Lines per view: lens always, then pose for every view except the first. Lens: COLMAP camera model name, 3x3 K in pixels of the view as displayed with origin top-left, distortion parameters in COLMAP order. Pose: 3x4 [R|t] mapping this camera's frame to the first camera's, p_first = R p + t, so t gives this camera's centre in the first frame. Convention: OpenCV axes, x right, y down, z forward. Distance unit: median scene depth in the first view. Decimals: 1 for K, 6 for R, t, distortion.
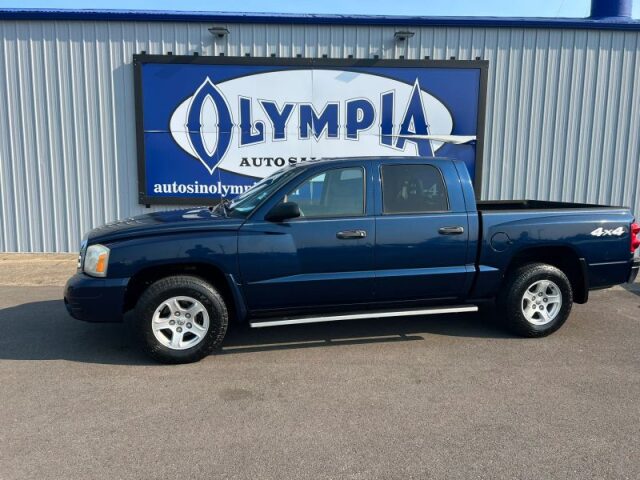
lens RADIAL K [[477.2, 0, 320.0], [0, 477.2, 240.0], [0, 0, 1]] dist [0.061654, -0.078570]
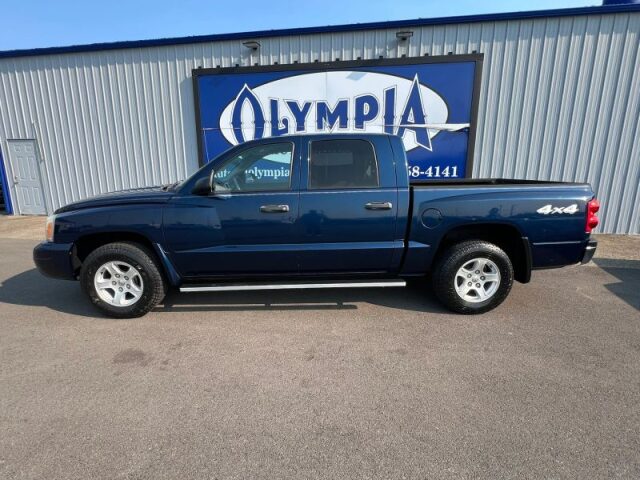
lens RADIAL K [[329.4, 0, 321.0], [0, 329.4, 242.7], [0, 0, 1]] dist [-0.002456, -0.000806]
pose [[0.979609, 0.034156, -0.197990, 0.148458], [-0.016125, 0.995631, 0.091975, -0.002478], [0.200267, -0.086907, 0.975879, 0.151537]]
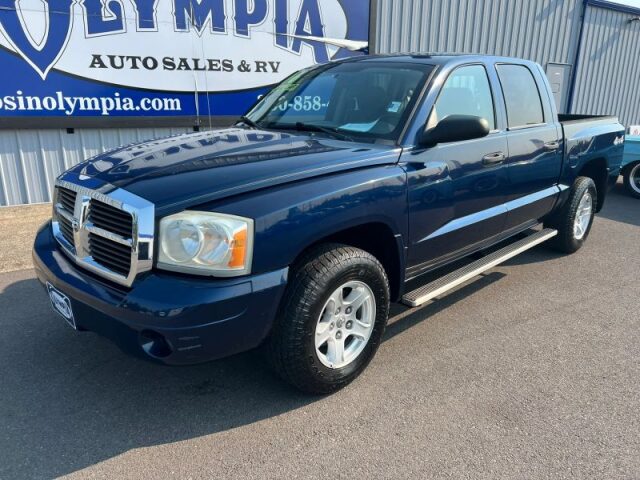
lens RADIAL K [[477.2, 0, 320.0], [0, 477.2, 240.0], [0, 0, 1]] dist [0.061654, -0.078570]
pose [[0.855577, -0.145854, 0.496704, -0.267989], [0.062804, 0.981646, 0.180073, -0.018486], [-0.513852, -0.122872, 0.849034, 0.231928]]
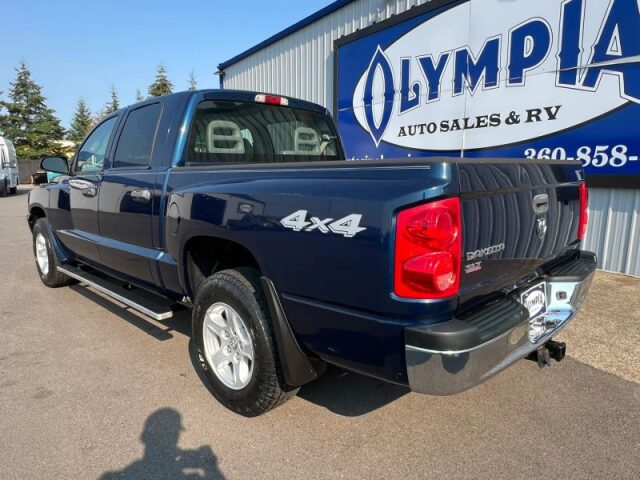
lens RADIAL K [[435.4, 0, 317.3], [0, 435.4, 243.1], [0, 0, 1]] dist [0.002930, 0.000741]
pose [[0.528910, 0.133762, -0.838070, 0.478389], [-0.098969, 0.990485, 0.095629, -0.018493], [0.842887, 0.032364, 0.537116, 0.441550]]
